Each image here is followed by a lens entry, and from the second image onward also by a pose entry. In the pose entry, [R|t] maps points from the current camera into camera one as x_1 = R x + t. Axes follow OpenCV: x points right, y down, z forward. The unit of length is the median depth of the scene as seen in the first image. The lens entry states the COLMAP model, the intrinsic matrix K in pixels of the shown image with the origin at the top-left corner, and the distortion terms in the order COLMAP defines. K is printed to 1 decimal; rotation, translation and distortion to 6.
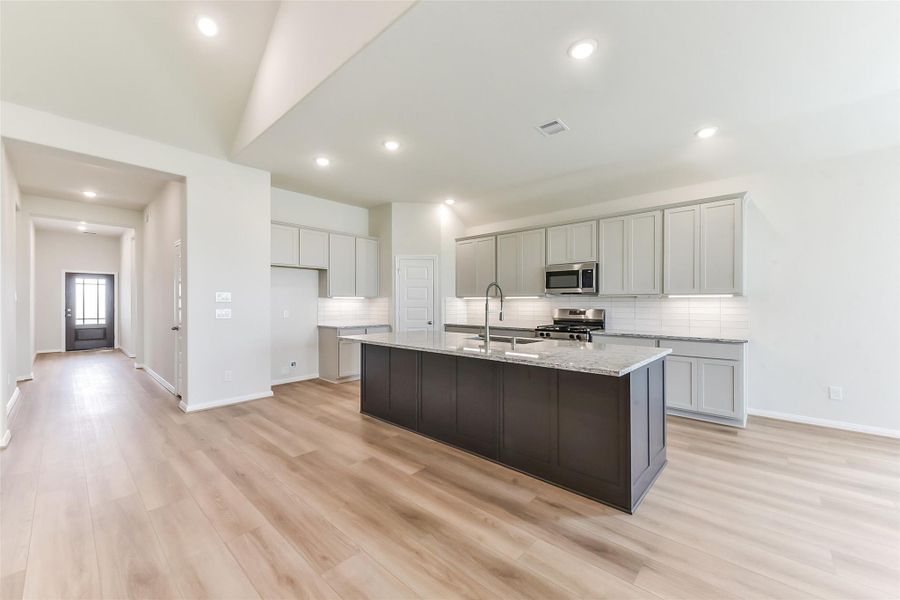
lens RADIAL K [[349.6, 0, 449.4], [0, 349.6, 303.8], [0, 0, 1]] dist [-0.000401, -0.001507]
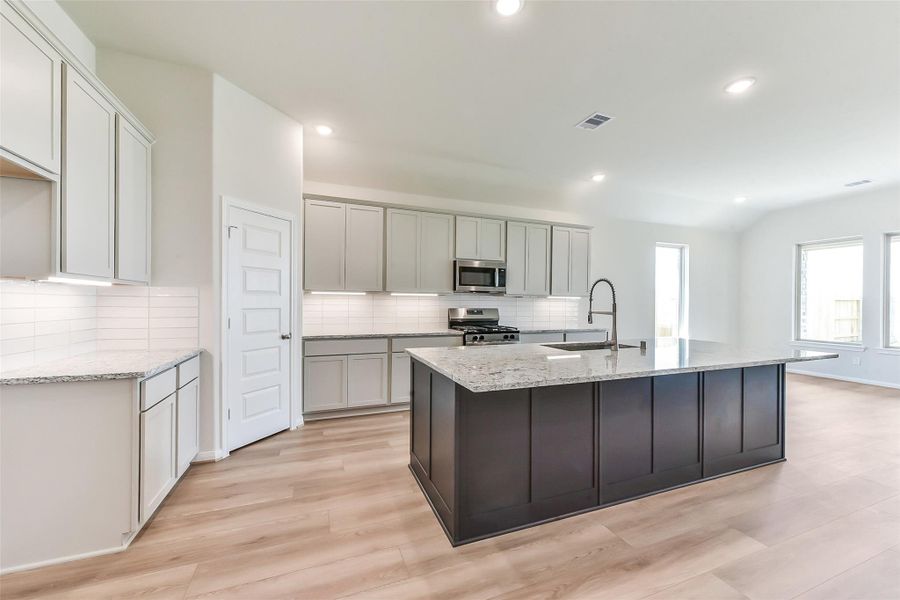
lens RADIAL K [[349.6, 0, 452.4], [0, 349.6, 303.8], [0, 0, 1]] dist [-0.000401, -0.001507]
pose [[0.443746, -0.001889, 0.896150, -0.553159], [-0.008534, 0.999944, 0.006334, -0.002824], [-0.896112, -0.010458, 0.443705, 0.679031]]
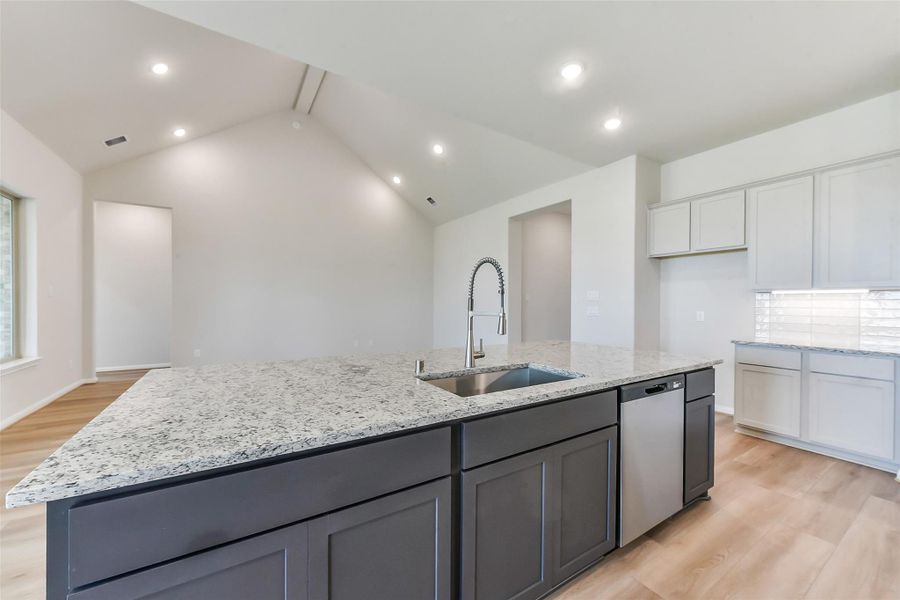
lens RADIAL K [[349.6, 0, 445.4], [0, 349.6, 301.3], [0, 0, 1]] dist [-0.000401, -0.001507]
pose [[-0.251614, -0.005185, -0.967814, 0.469575], [-0.005397, 0.999978, -0.003954, 0.004042], [0.967813, 0.004228, -0.251637, 0.758384]]
